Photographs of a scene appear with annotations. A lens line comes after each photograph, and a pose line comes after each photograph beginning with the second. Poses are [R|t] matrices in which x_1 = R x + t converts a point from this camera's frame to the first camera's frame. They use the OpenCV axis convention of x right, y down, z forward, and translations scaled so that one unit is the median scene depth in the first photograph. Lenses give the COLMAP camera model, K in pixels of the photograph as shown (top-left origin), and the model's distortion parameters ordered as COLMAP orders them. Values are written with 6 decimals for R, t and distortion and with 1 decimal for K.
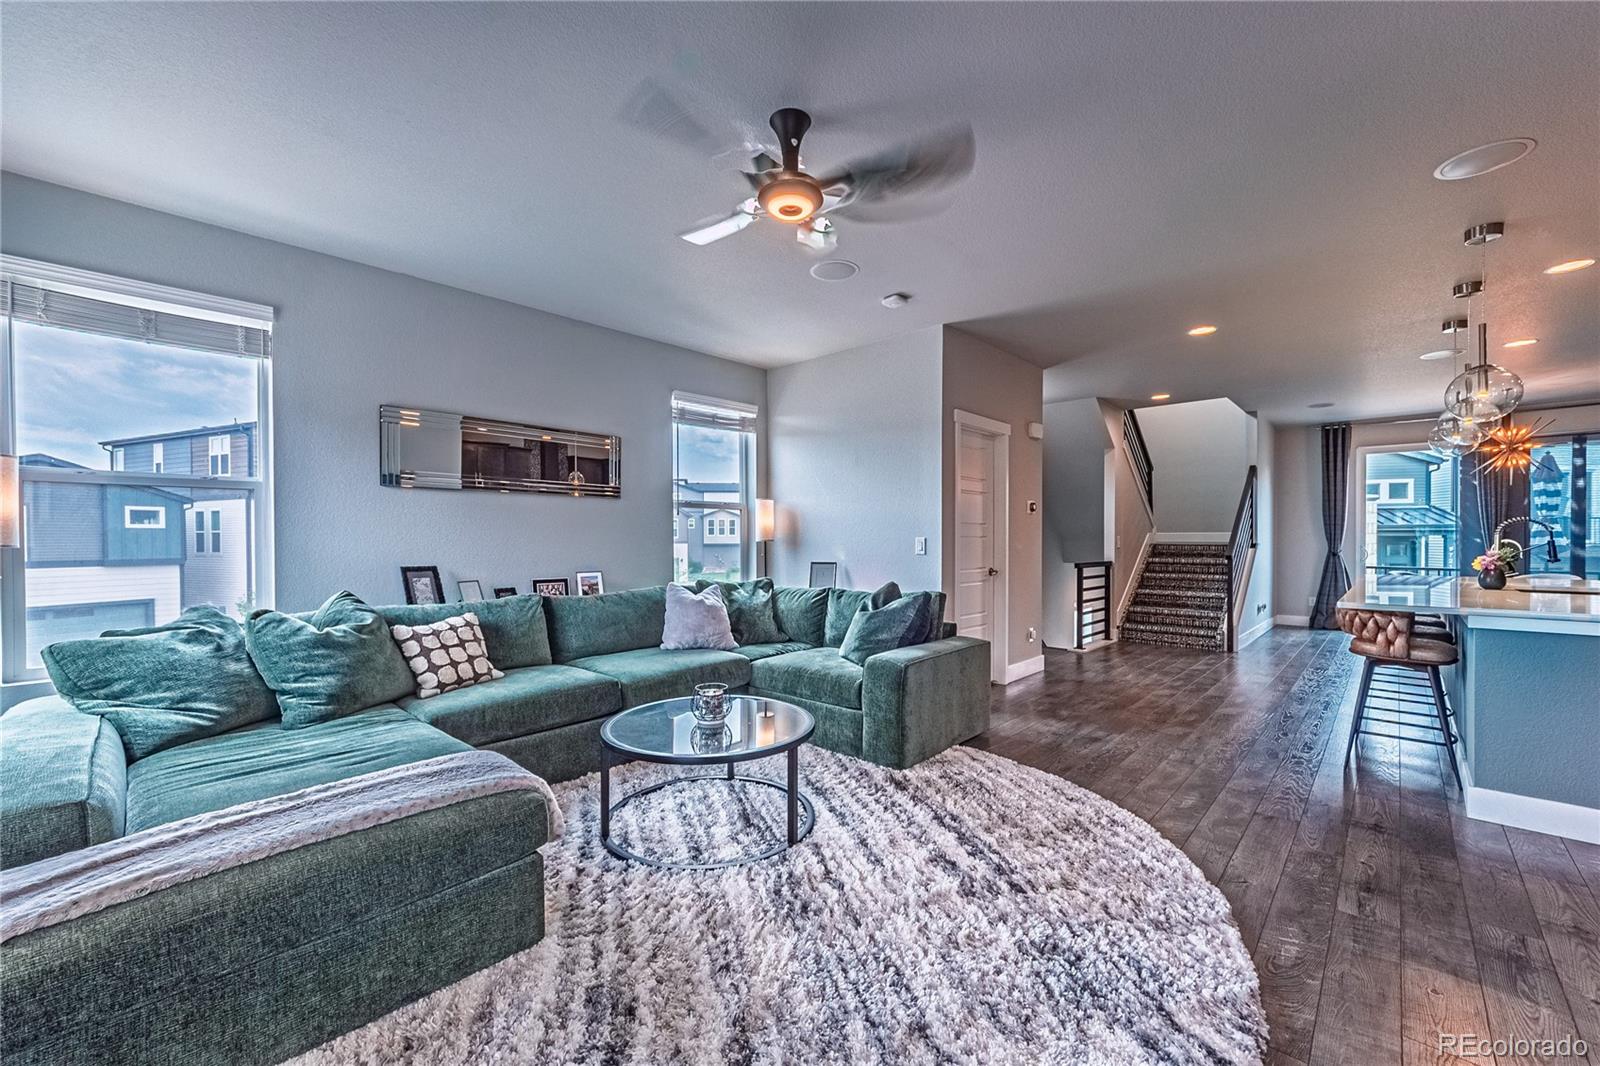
lens RADIAL K [[626.3, 0, 801.0], [0, 626.3, 550.3], [0, 0, 1]] dist [0.002664, -0.008349]
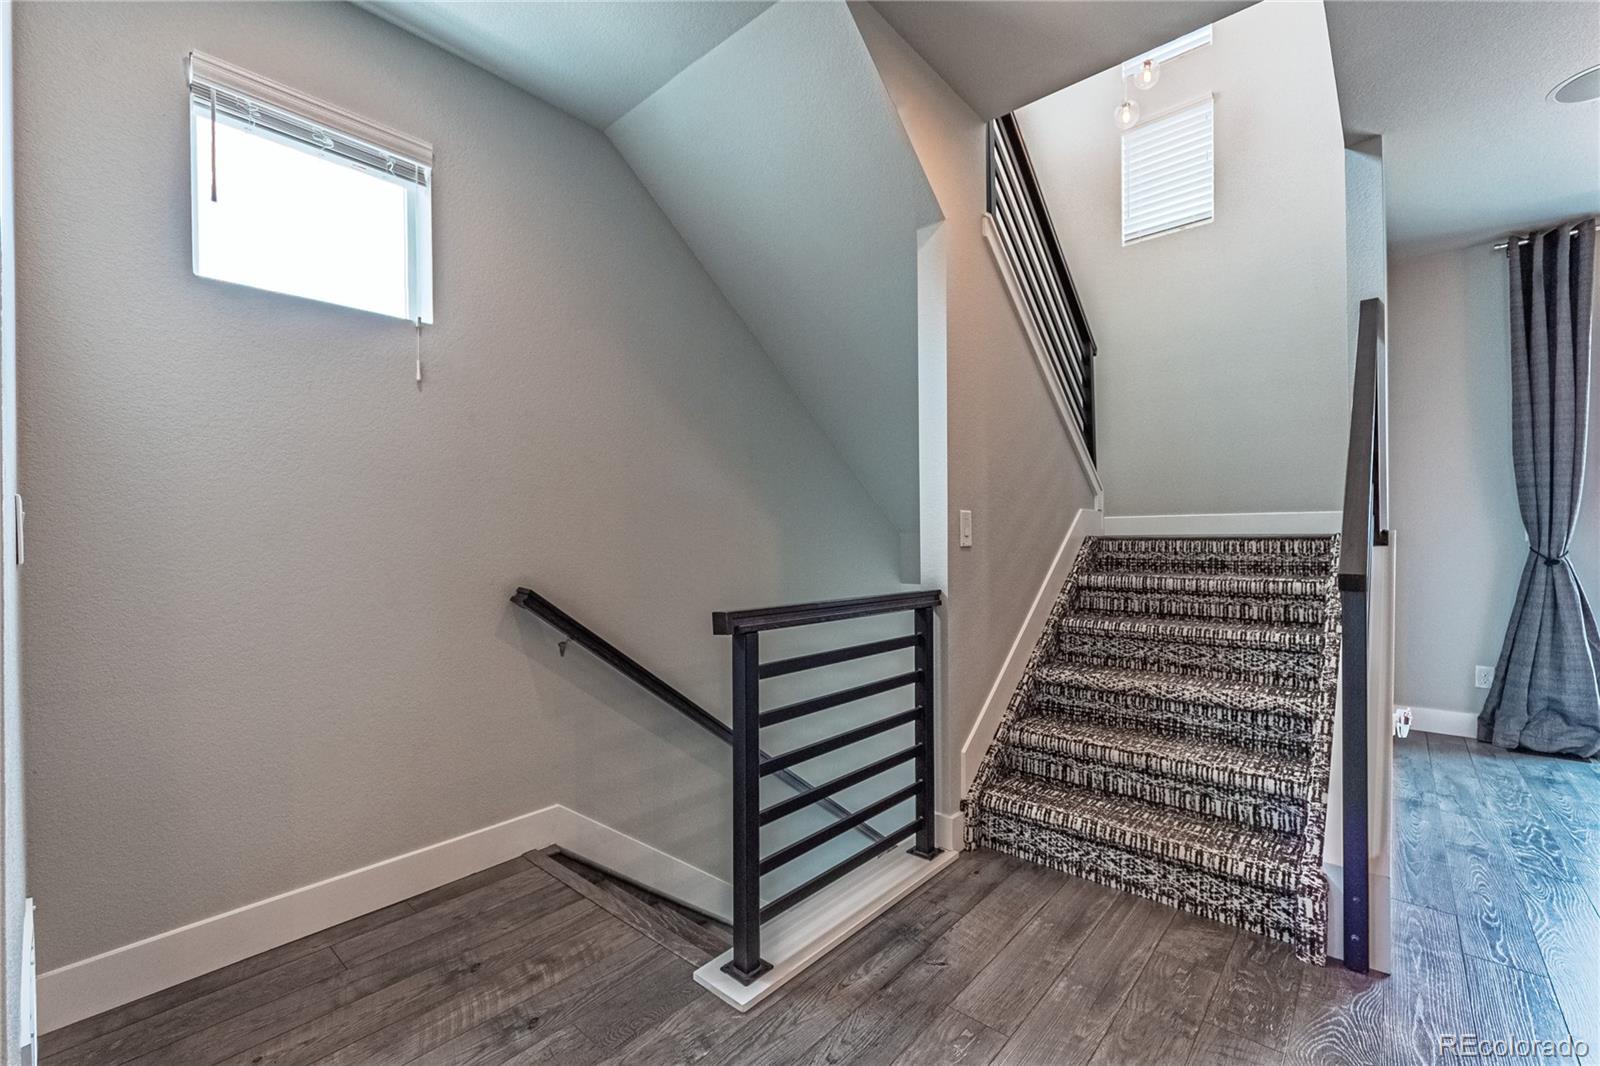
lens RADIAL K [[680.3, 0, 800.0], [0, 680.3, 533.0], [0, 0, 1]] dist [-0.001007, -0.000072]
pose [[0.999161, -0.001270, 0.040939, 0.386396], [0.002332, 0.999661, -0.025924, -0.001982], [-0.040892, 0.025998, 0.998825, 0.625326]]
